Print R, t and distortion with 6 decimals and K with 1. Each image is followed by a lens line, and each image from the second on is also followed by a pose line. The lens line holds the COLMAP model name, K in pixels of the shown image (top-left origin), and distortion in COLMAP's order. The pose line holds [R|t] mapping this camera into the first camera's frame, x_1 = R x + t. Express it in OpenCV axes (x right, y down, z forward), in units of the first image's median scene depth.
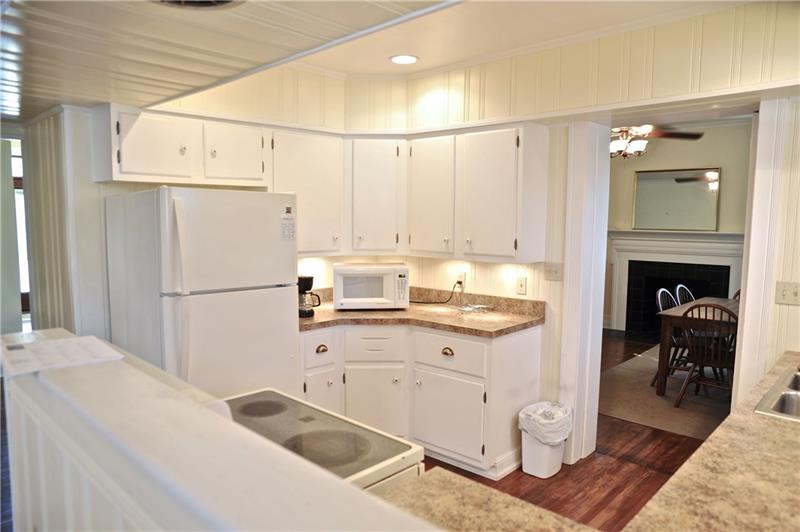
lens RADIAL K [[544.6, 0, 393.7], [0, 544.6, 275.2], [0, 0, 1]] dist [-0.114391, 0.093876]
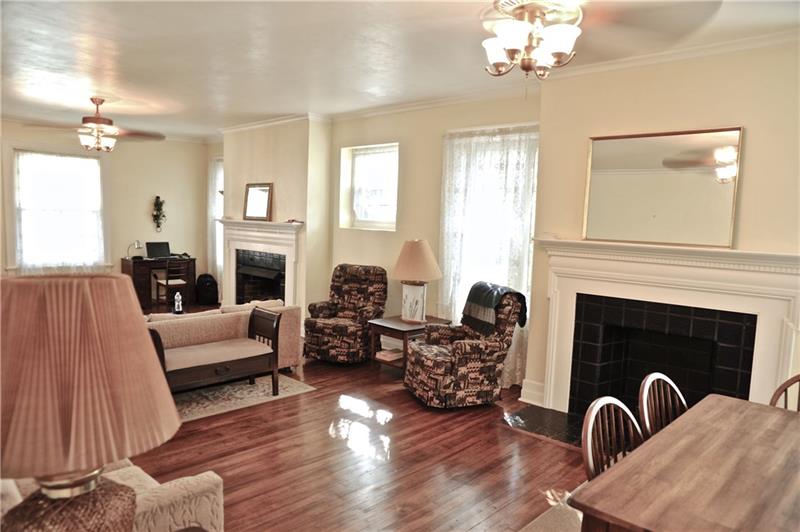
lens RADIAL K [[544.6, 0, 393.7], [0, 544.6, 275.2], [0, 0, 1]] dist [-0.114391, 0.093876]
pose [[0.999673, 0.024941, 0.005687, 0.251001], [-0.024961, 0.999682, 0.003469, -0.047195], [-0.005599, -0.003610, 0.999978, 0.443055]]
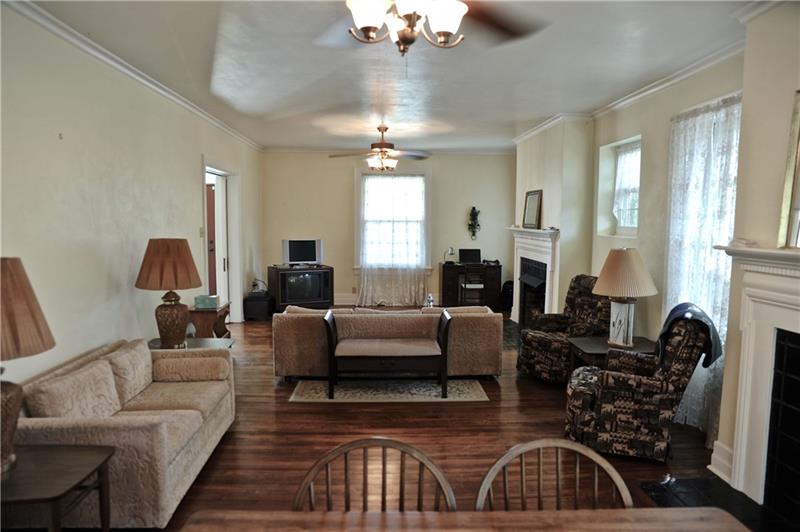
lens RADIAL K [[544.6, 0, 393.7], [0, 544.6, 275.2], [0, 0, 1]] dist [-0.114391, 0.093876]
pose [[0.728911, 0.068263, -0.681196, 0.520033], [-0.072363, 0.997125, 0.022490, -0.057850], [0.680773, 0.032900, 0.731755, 0.560836]]
